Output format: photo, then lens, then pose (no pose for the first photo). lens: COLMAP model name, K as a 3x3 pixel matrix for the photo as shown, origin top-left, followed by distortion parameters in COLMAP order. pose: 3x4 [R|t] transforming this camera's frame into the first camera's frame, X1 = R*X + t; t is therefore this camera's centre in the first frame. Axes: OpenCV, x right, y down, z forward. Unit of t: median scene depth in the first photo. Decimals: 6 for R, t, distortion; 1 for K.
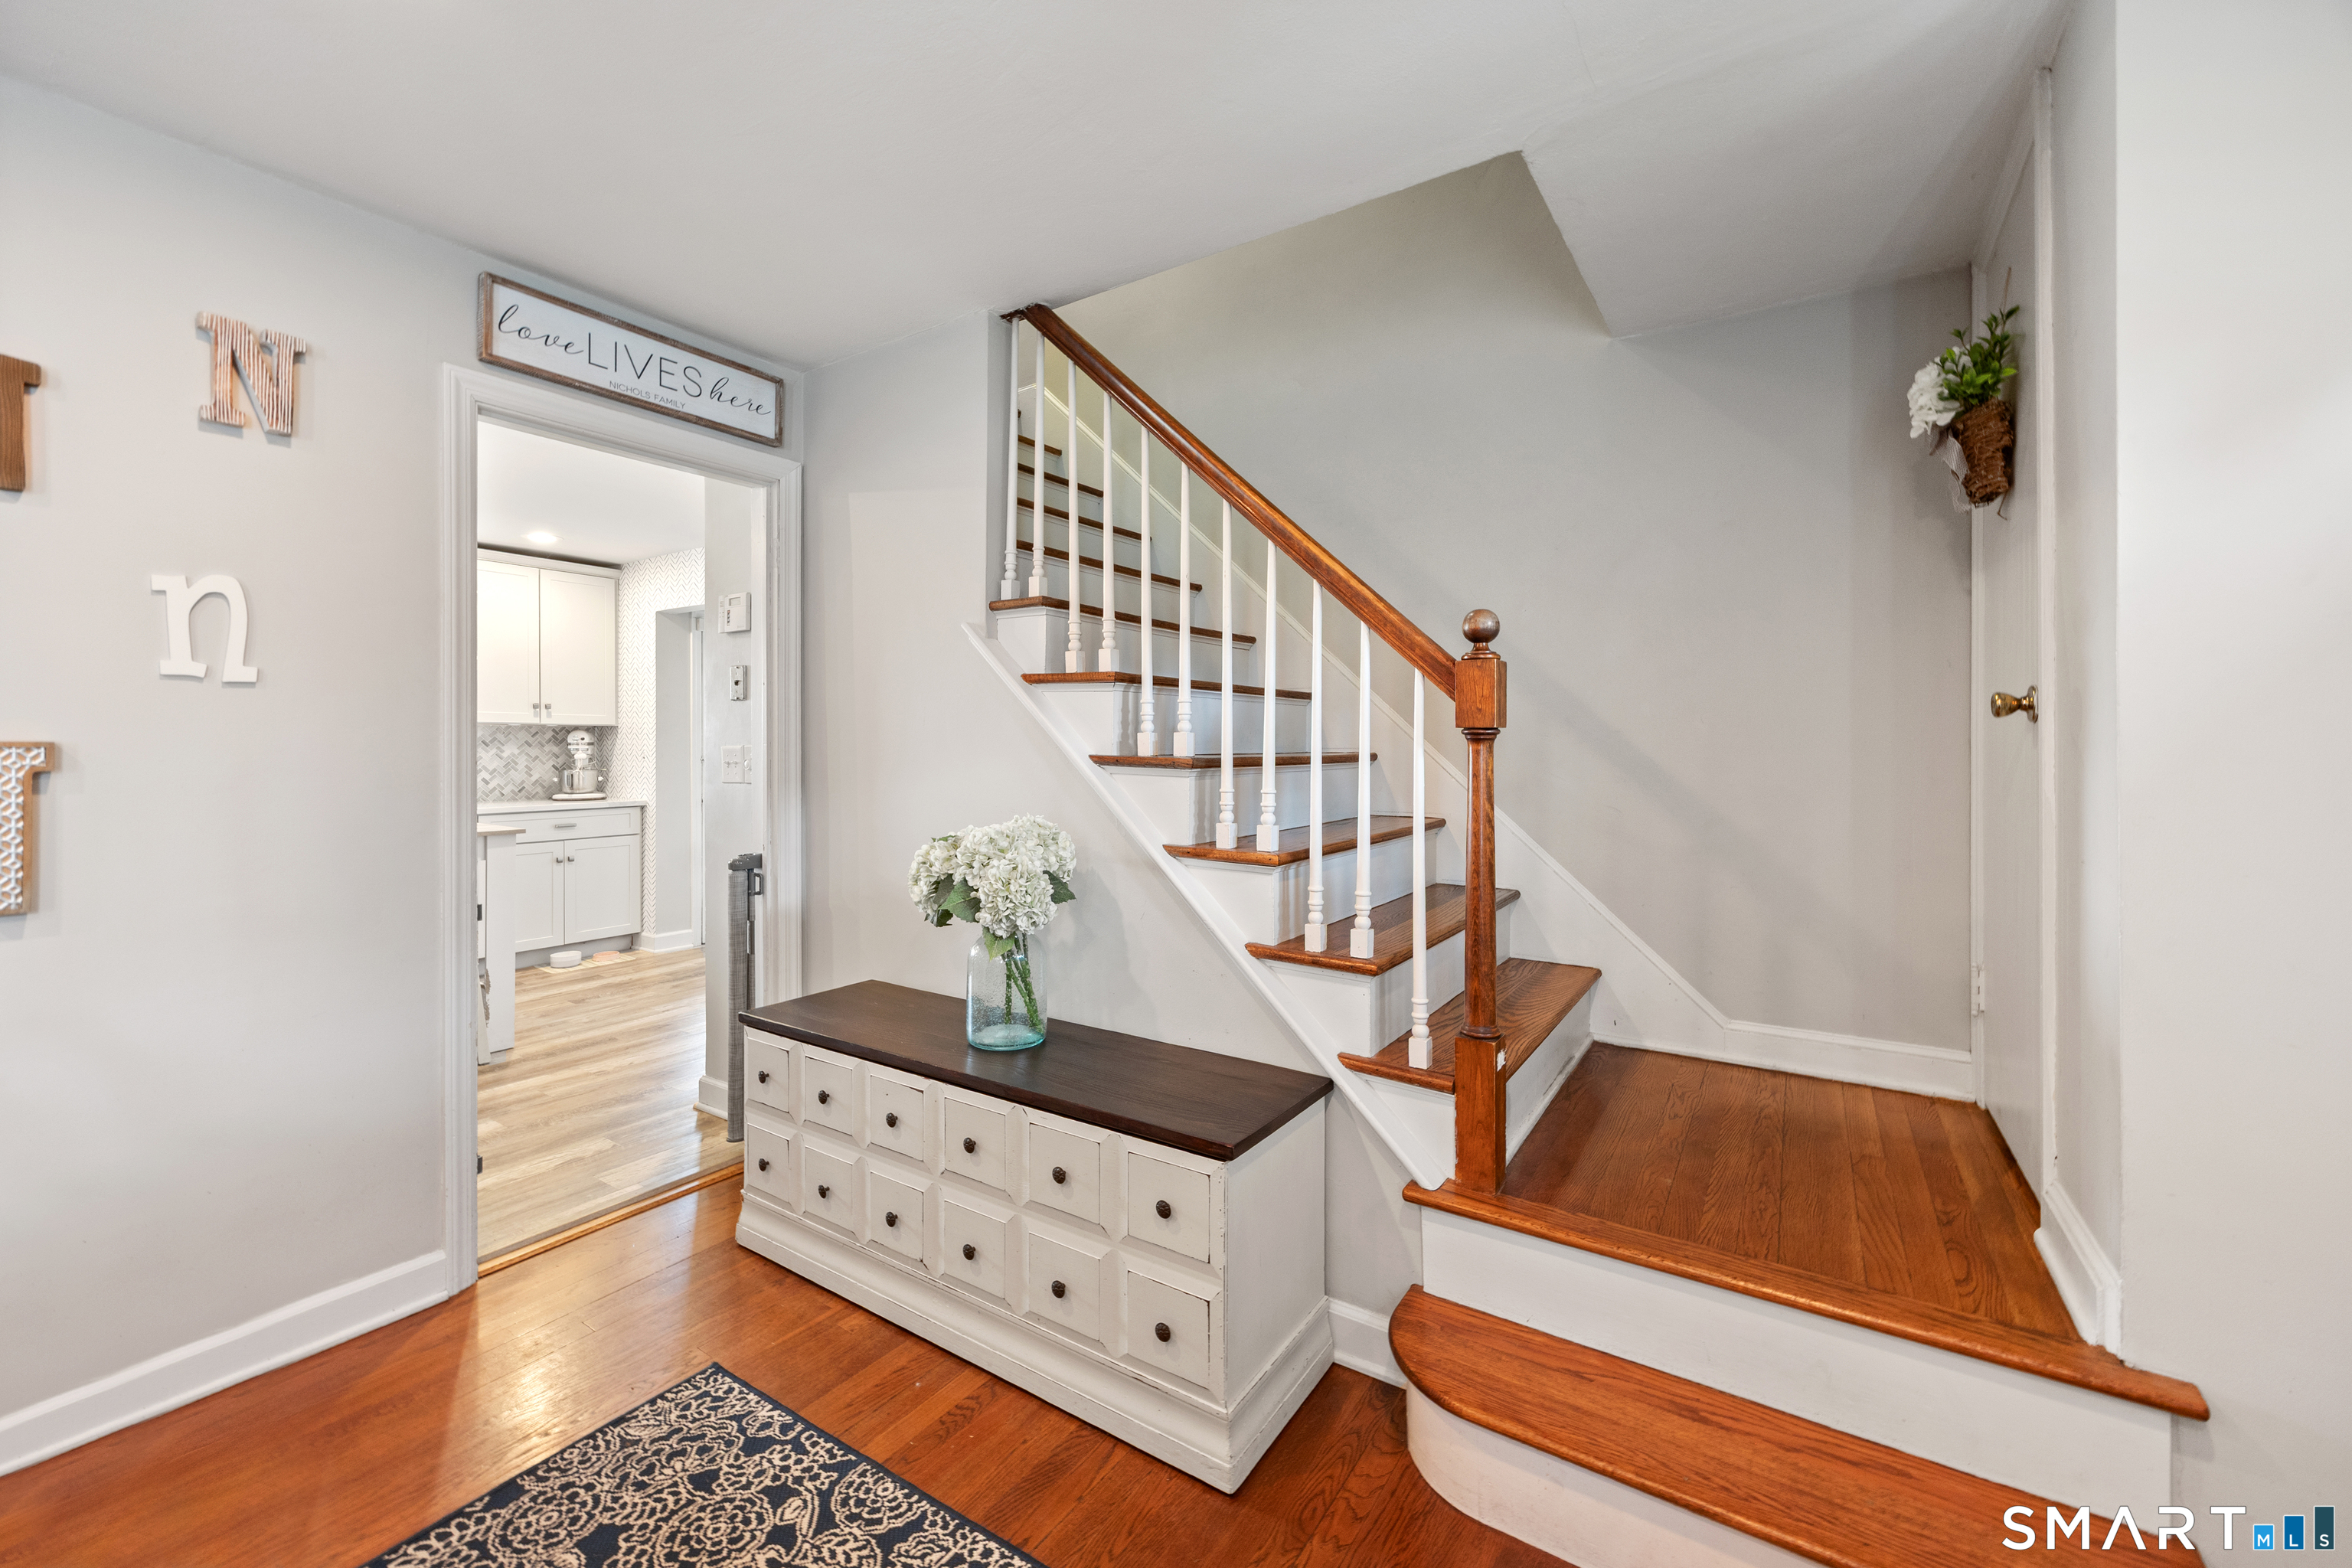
lens RADIAL K [[913.4, 0, 1179.4], [0, 913.4, 747.0], [0, 0, 1]] dist [-0.005615, 0.000148]
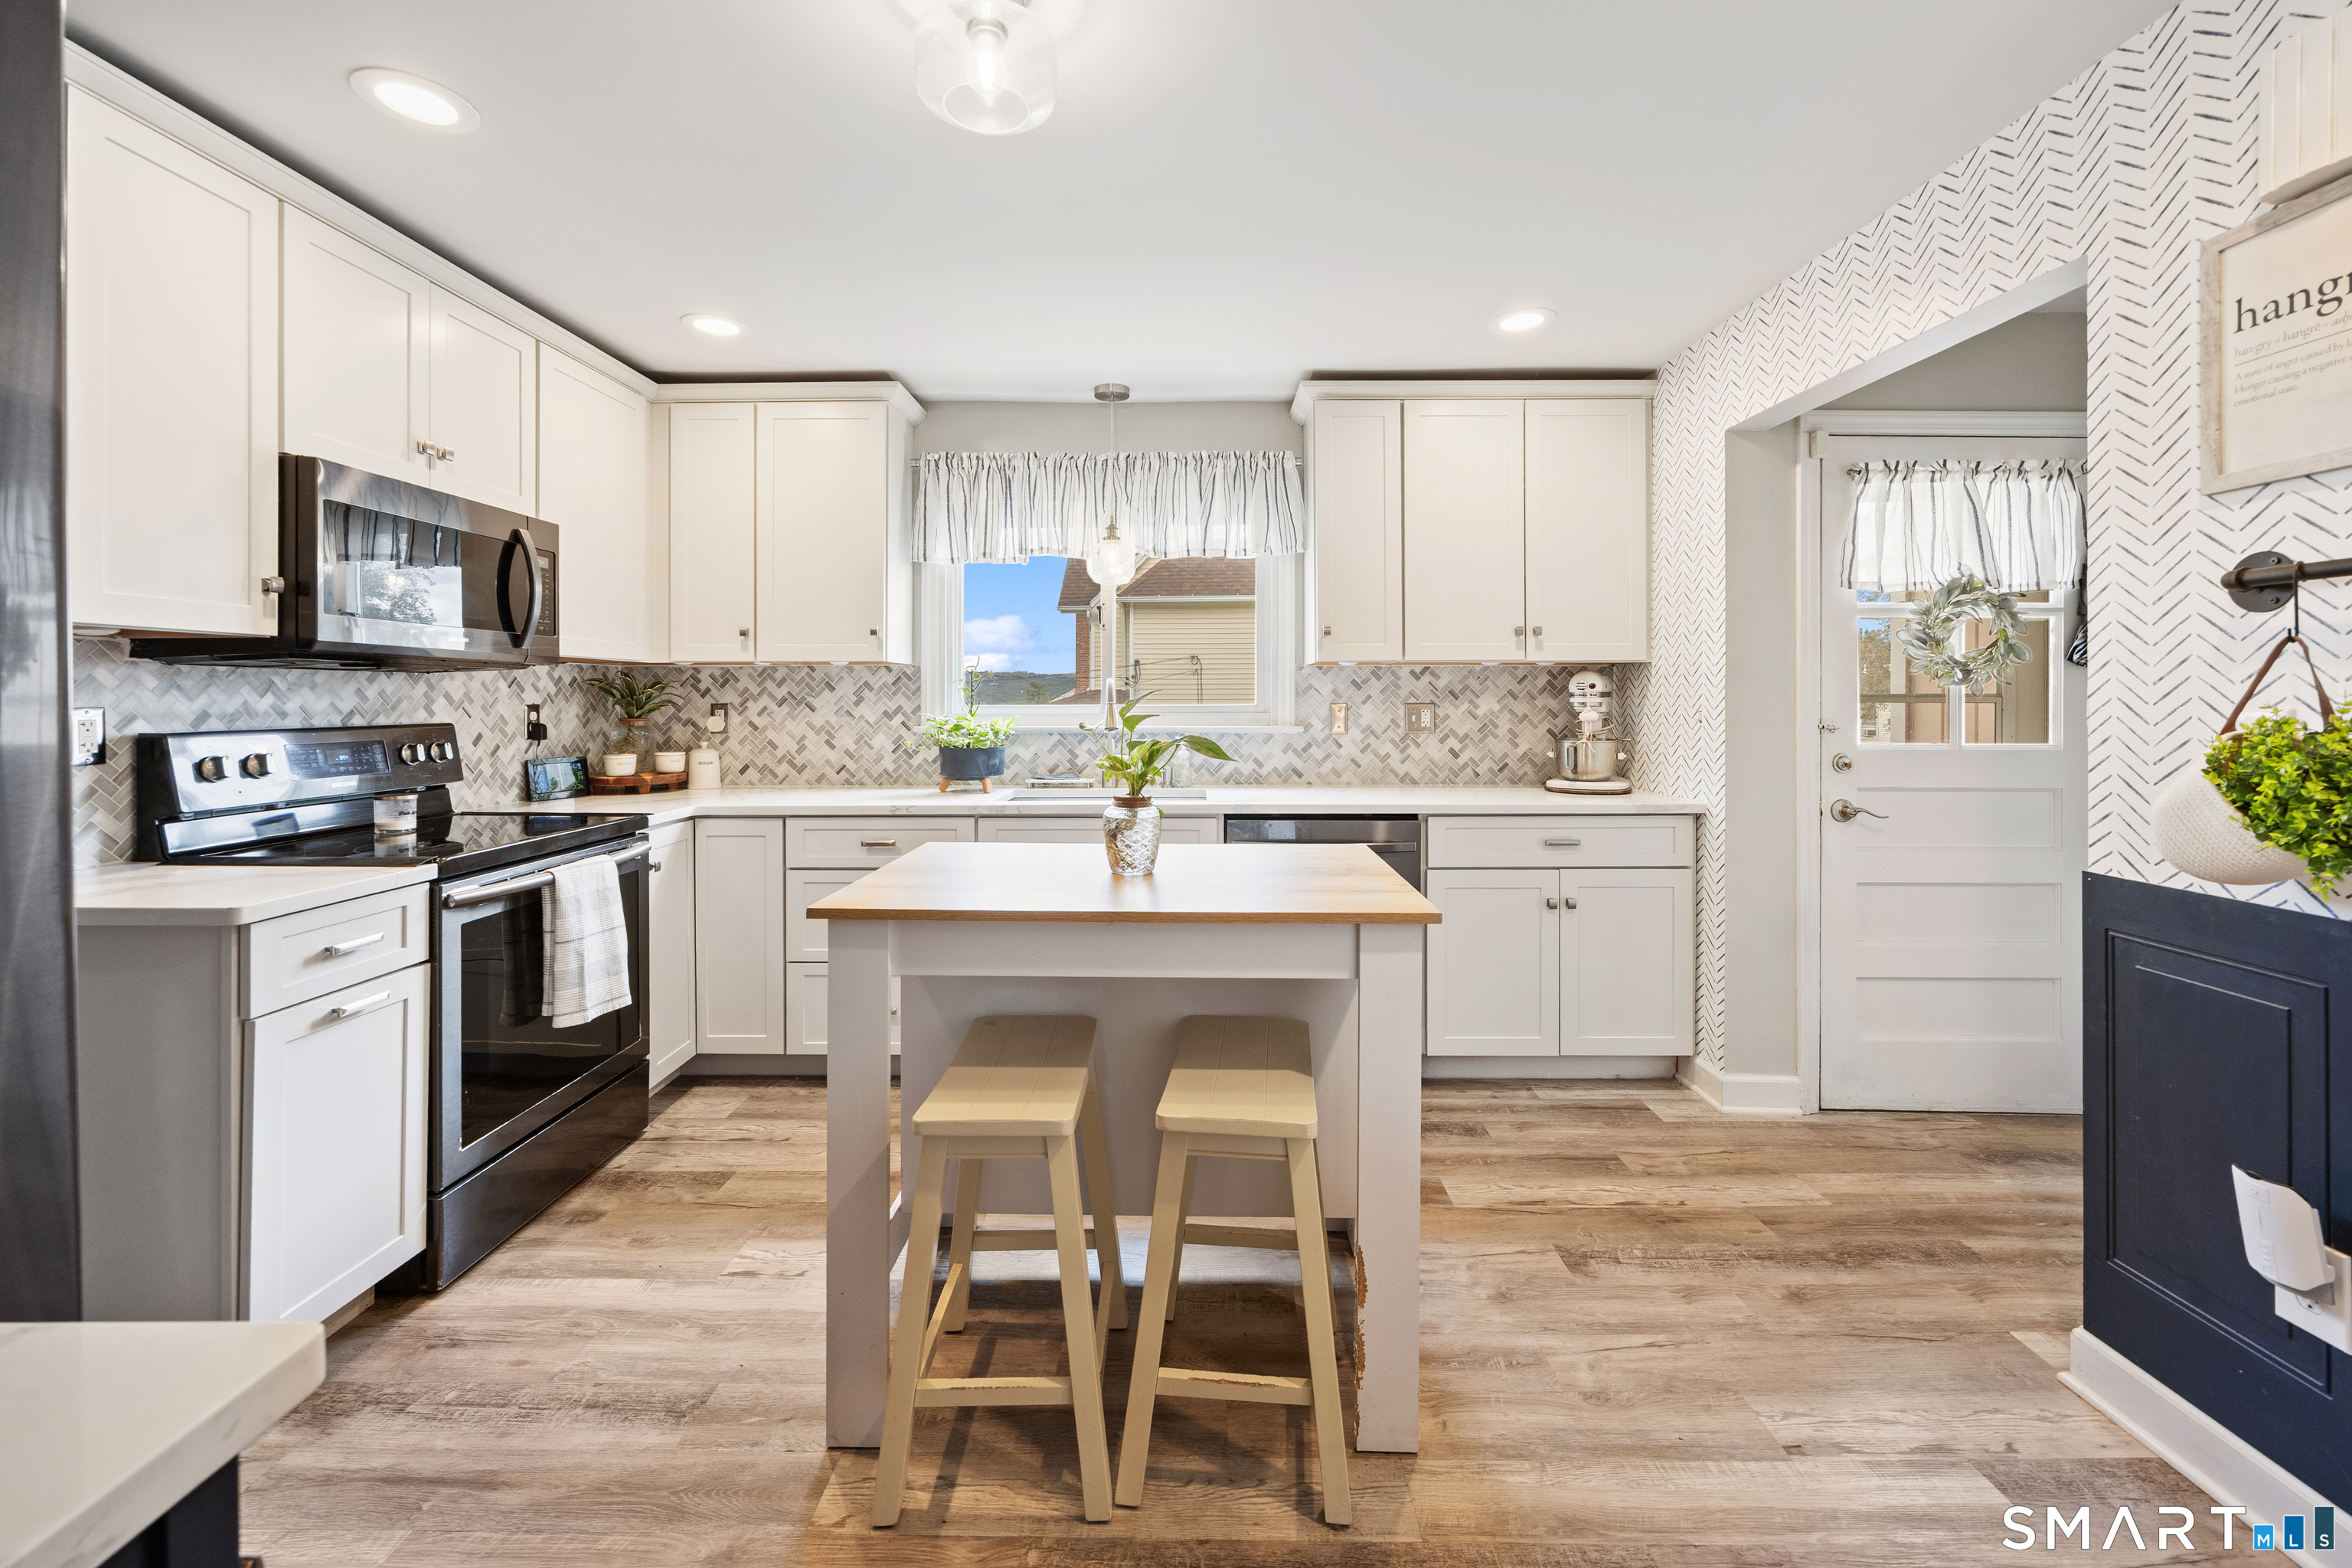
lens RADIAL K [[913.4, 0, 1181.9], [0, 913.4, 702.5], [0, 0, 1]] dist [-0.005615, 0.000148]
pose [[0.531618, 0.003994, -0.846975, -0.307243], [0.000868, 0.999986, 0.005260, -0.001651], [0.846984, -0.003532, 0.531607, 0.477770]]
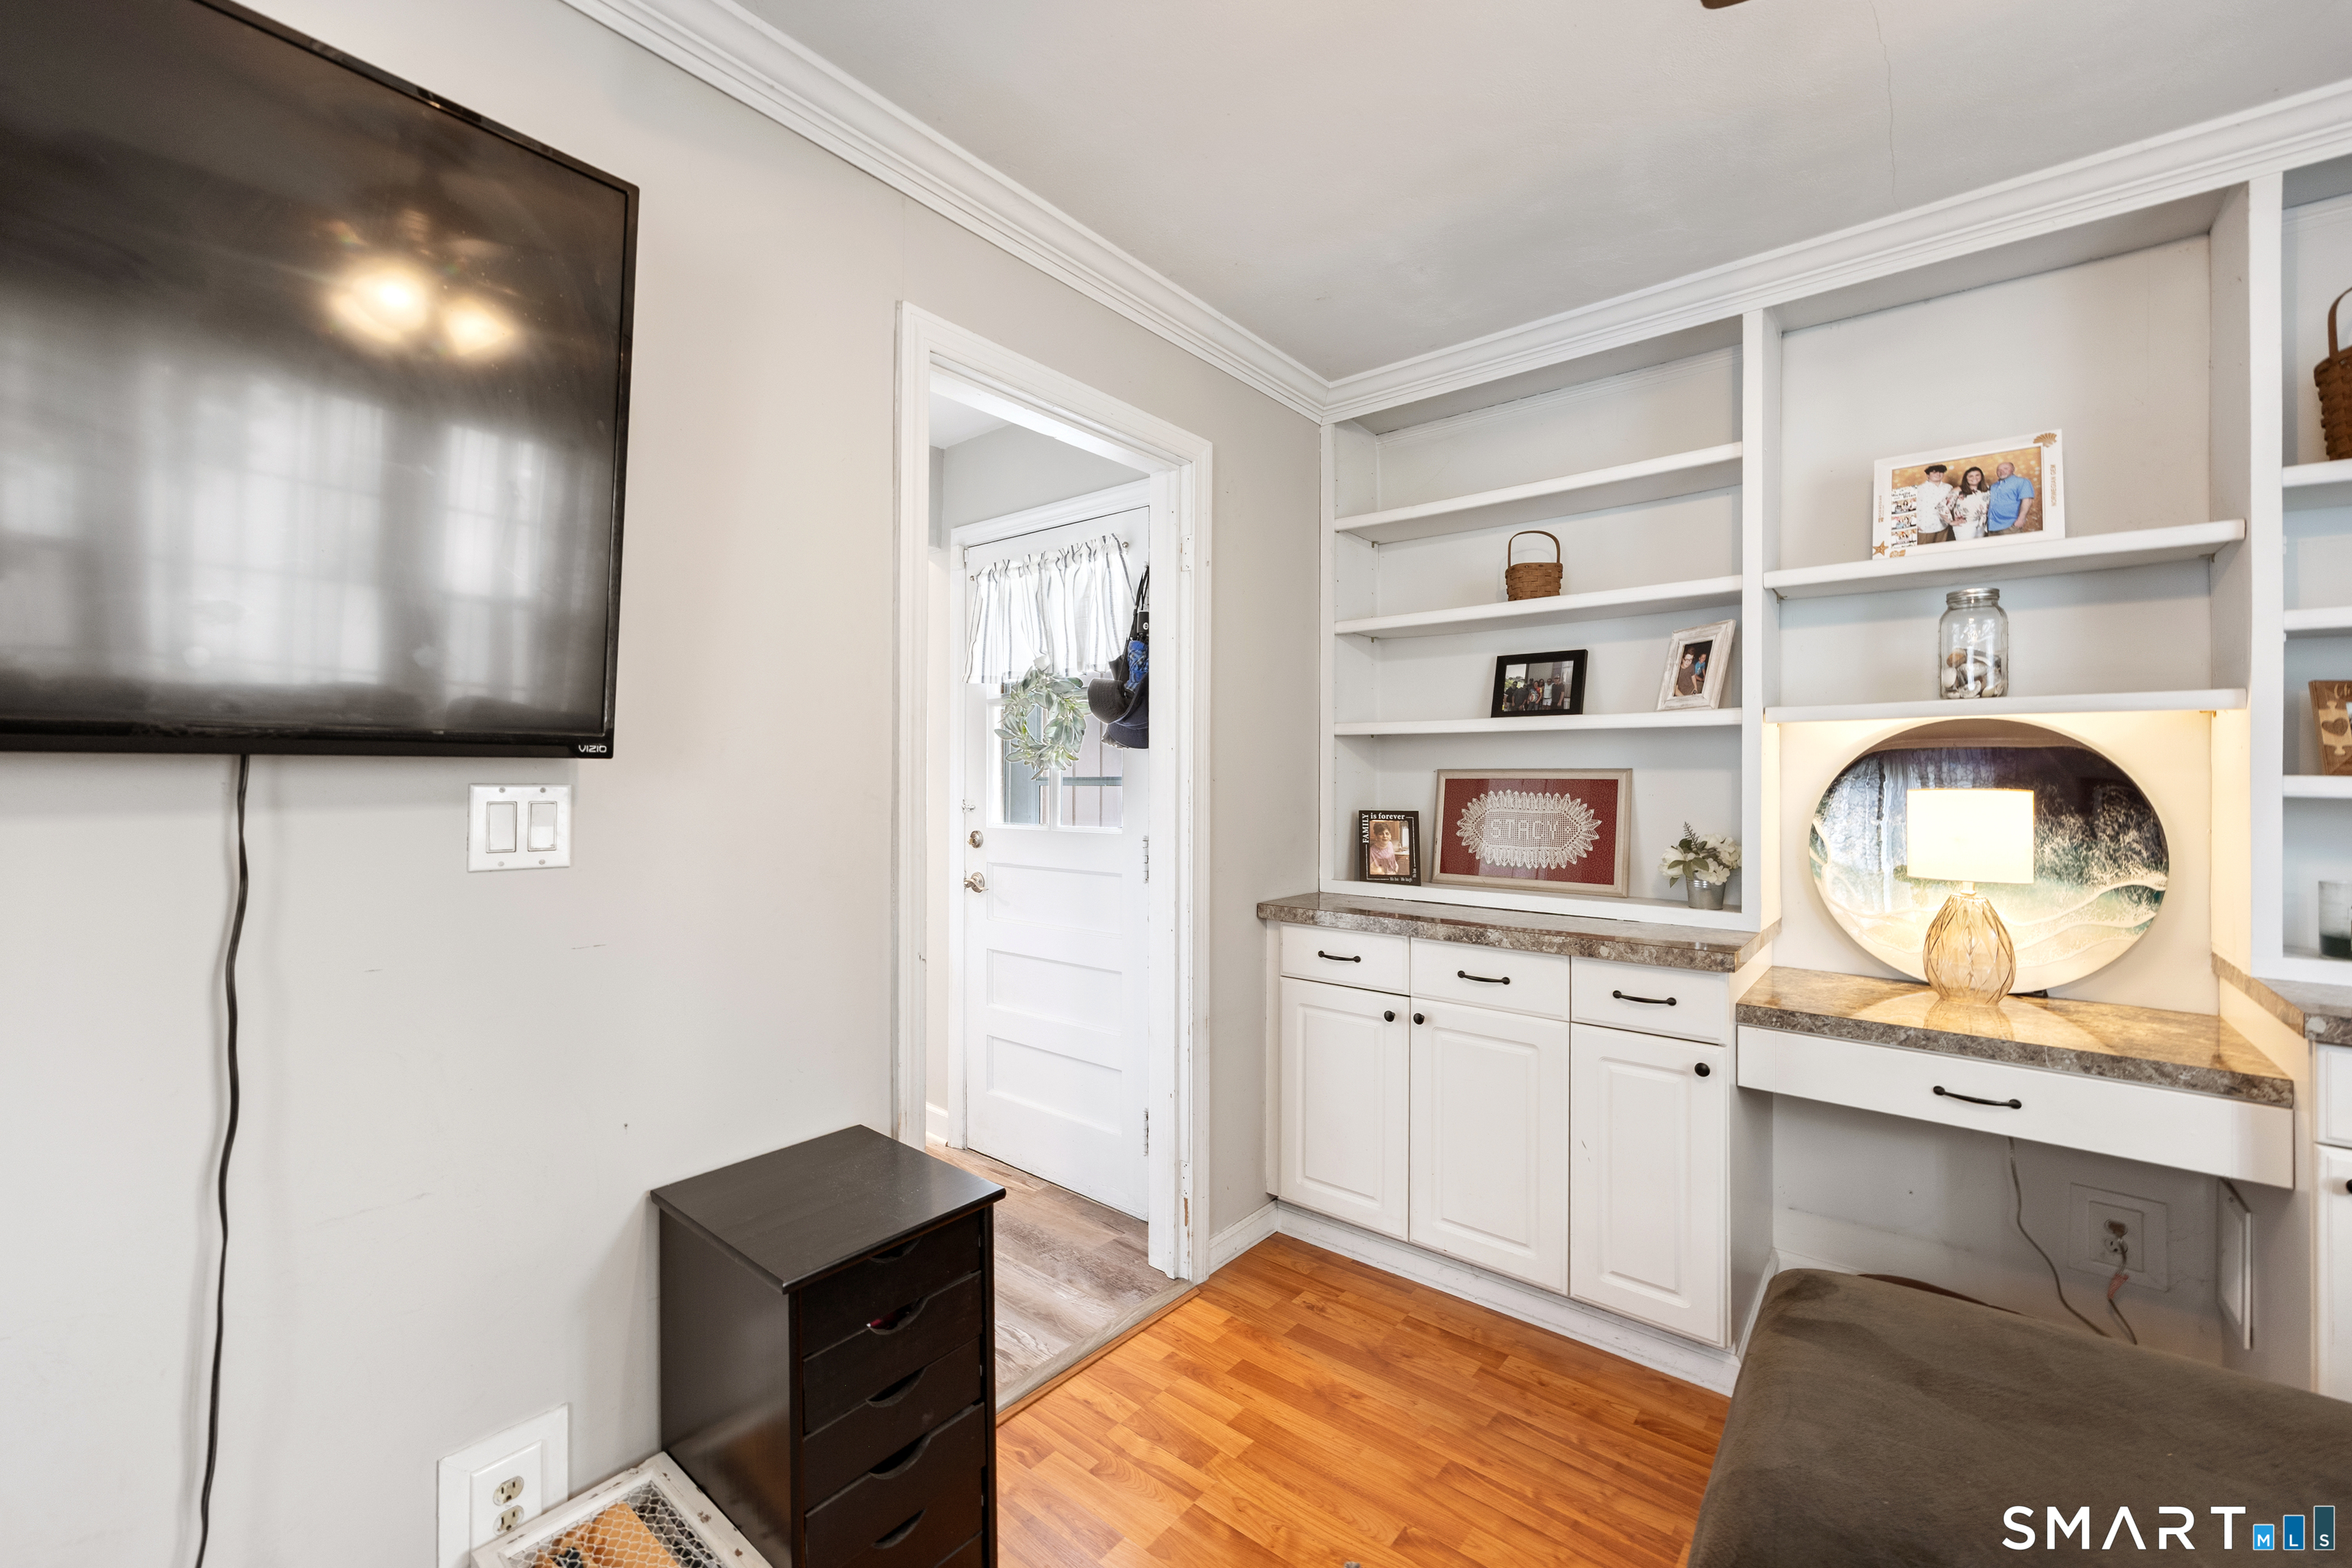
lens RADIAL K [[925.6, 0, 1169.4], [0, 925.6, 781.1], [0, 0, 1]] dist [-0.003801, 0.000205]
pose [[-0.109266, 0.000515, -0.994012, 0.016387], [-0.006431, 0.999979, 0.001225, -0.002241], [0.993992, 0.006527, -0.109261, 1.238031]]
